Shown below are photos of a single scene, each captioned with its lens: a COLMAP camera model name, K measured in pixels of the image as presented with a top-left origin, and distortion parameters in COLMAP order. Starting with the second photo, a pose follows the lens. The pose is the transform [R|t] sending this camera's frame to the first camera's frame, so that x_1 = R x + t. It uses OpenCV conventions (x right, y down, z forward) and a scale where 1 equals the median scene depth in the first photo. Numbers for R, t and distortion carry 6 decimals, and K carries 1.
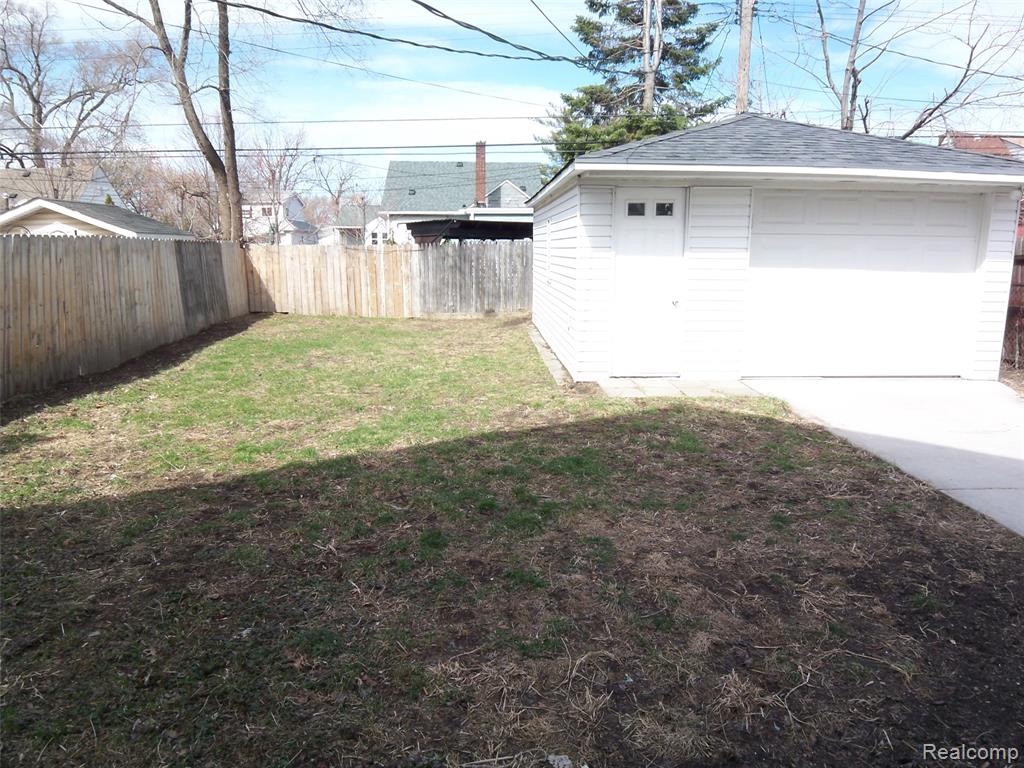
lens RADIAL K [[691.6, 0, 519.4], [0, 691.6, 390.5], [0, 0, 1]] dist [-0.016033, -0.043470]
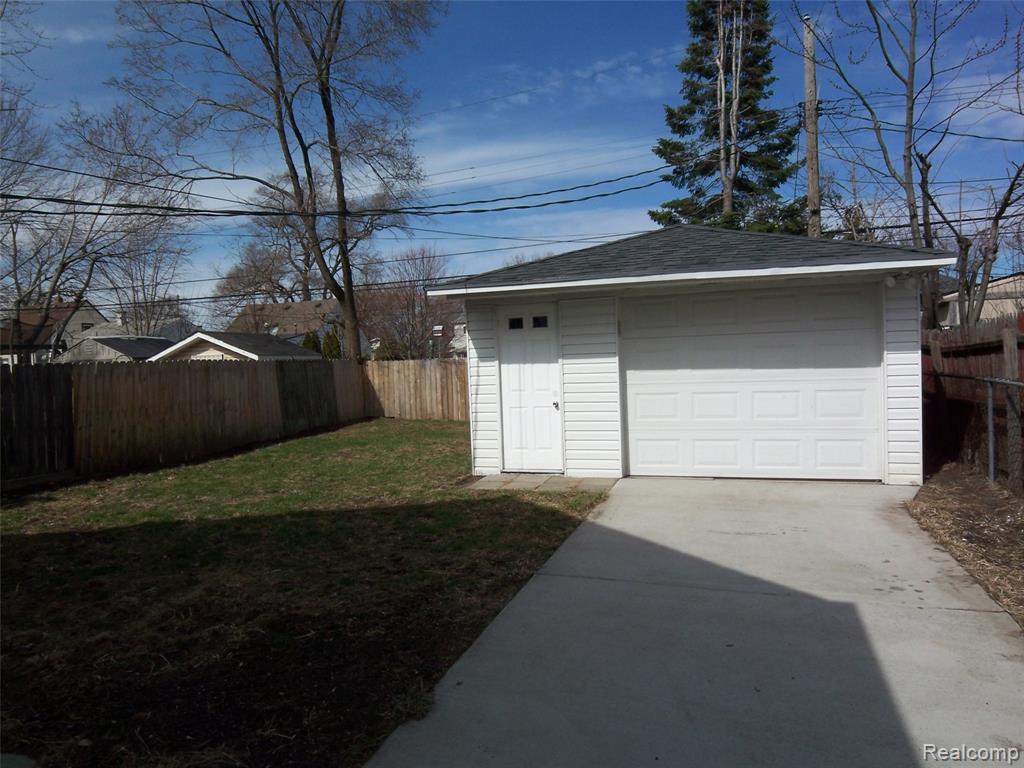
lens RADIAL K [[691.6, 0, 519.4], [0, 691.6, 390.5], [0, 0, 1]] dist [-0.016033, -0.043470]
pose [[0.932354, -0.019831, -0.361003, 0.323676], [-0.035364, 0.988705, -0.145646, 0.006542], [0.359814, 0.148560, 0.921121, -0.014173]]
